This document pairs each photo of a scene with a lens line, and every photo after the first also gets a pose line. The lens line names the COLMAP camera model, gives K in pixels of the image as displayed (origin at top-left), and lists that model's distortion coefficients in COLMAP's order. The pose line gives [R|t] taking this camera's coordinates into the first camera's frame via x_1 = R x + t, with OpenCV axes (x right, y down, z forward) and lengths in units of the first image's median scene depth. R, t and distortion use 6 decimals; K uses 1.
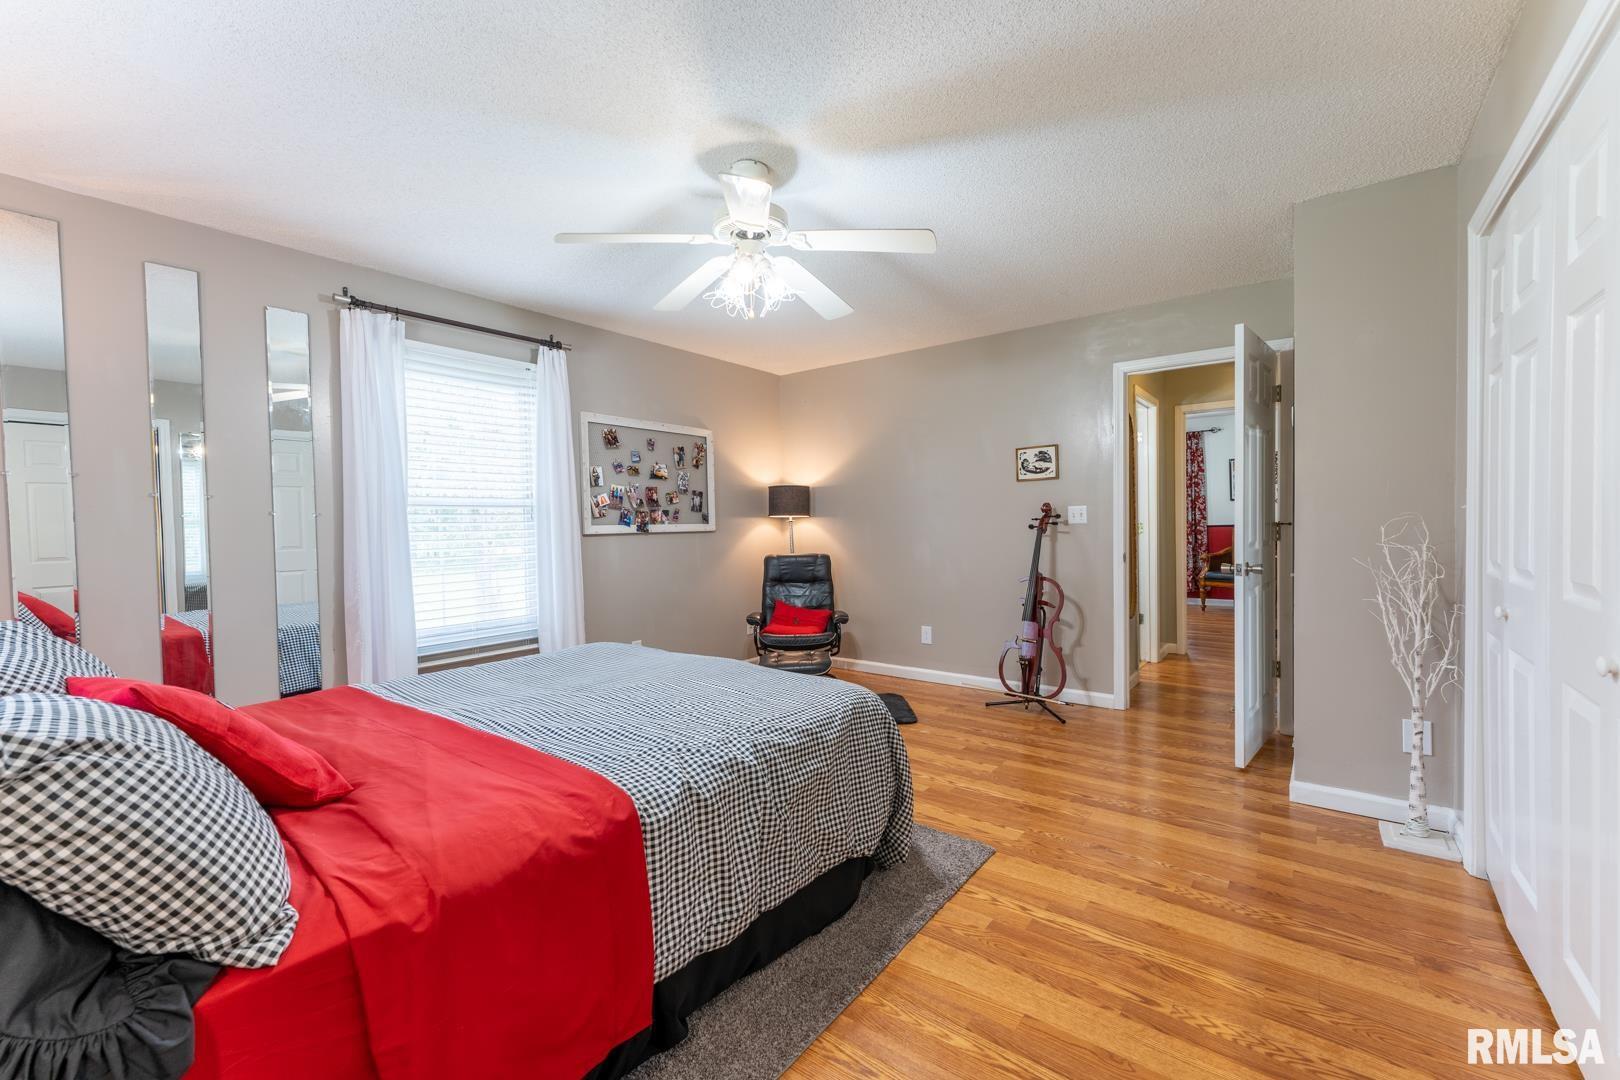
lens RADIAL K [[657.9, 0, 814.4], [0, 657.9, 536.6], [0, 0, 1]] dist [0.003916, -0.000012]
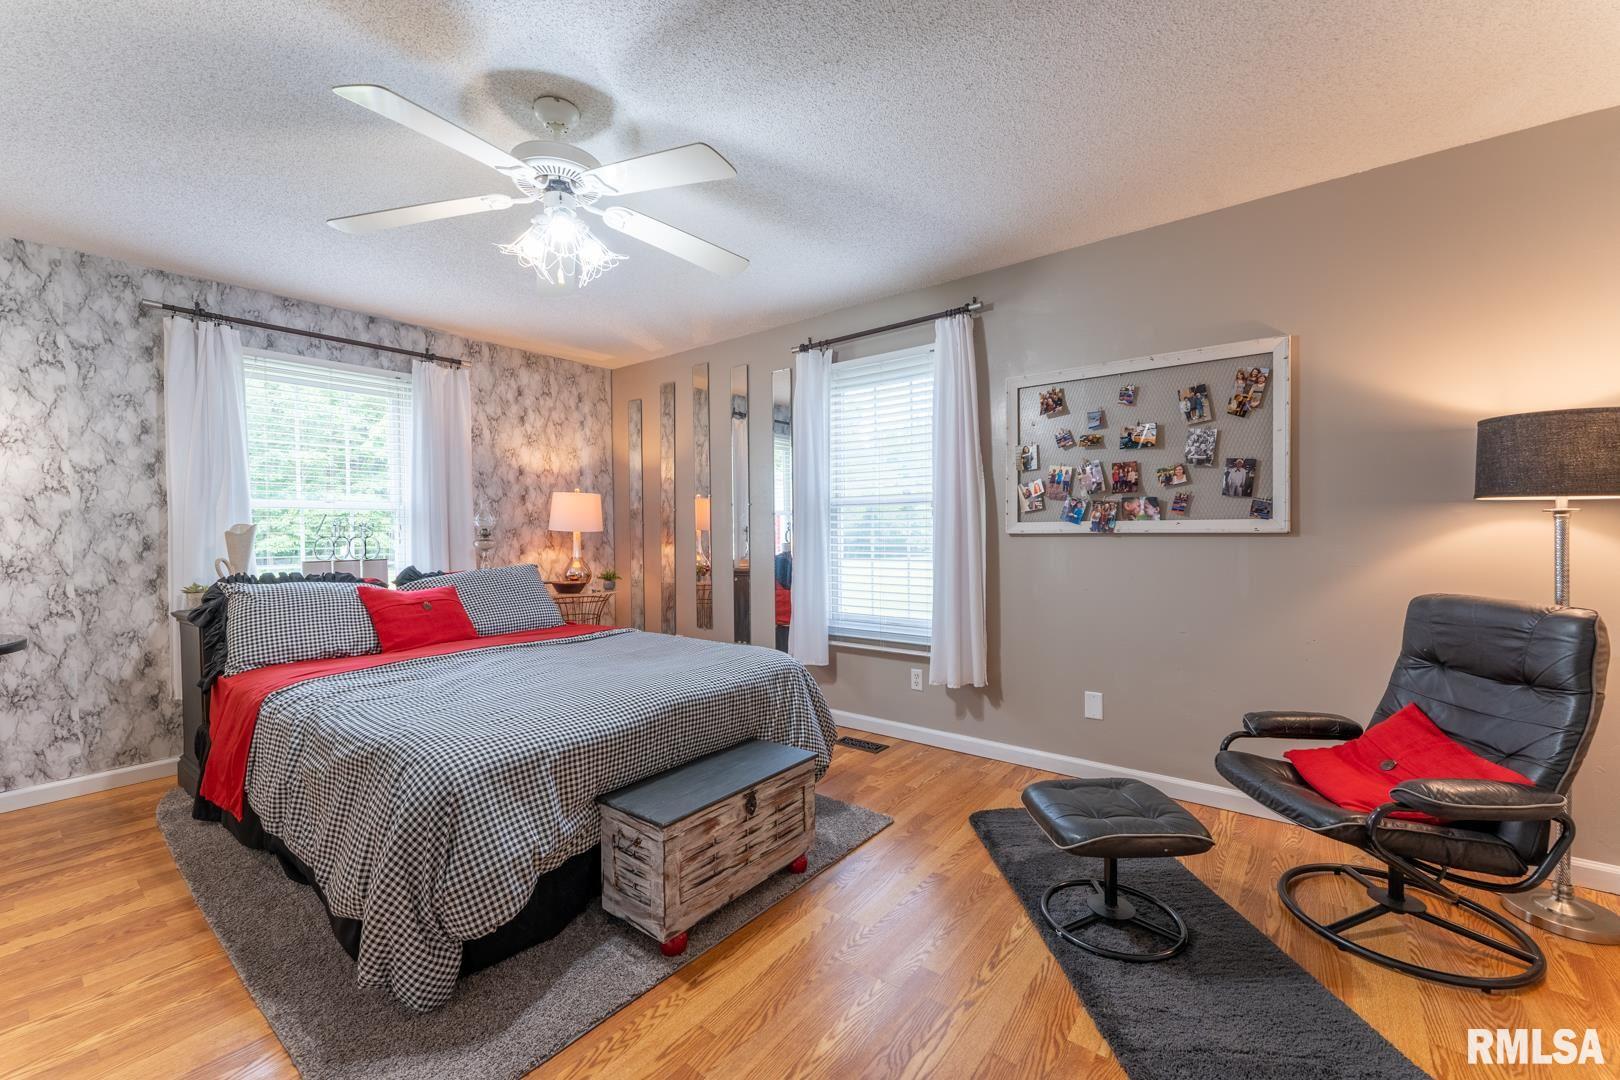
lens RADIAL K [[657.9, 0, 814.0], [0, 657.9, 536.2], [0, 0, 1]] dist [0.003916, -0.000012]
pose [[-0.023432, 0.023777, -0.999443, 0.412322], [-0.015700, 0.999585, 0.024149, -0.014559], [0.999602, 0.016257, -0.023049, 0.734777]]
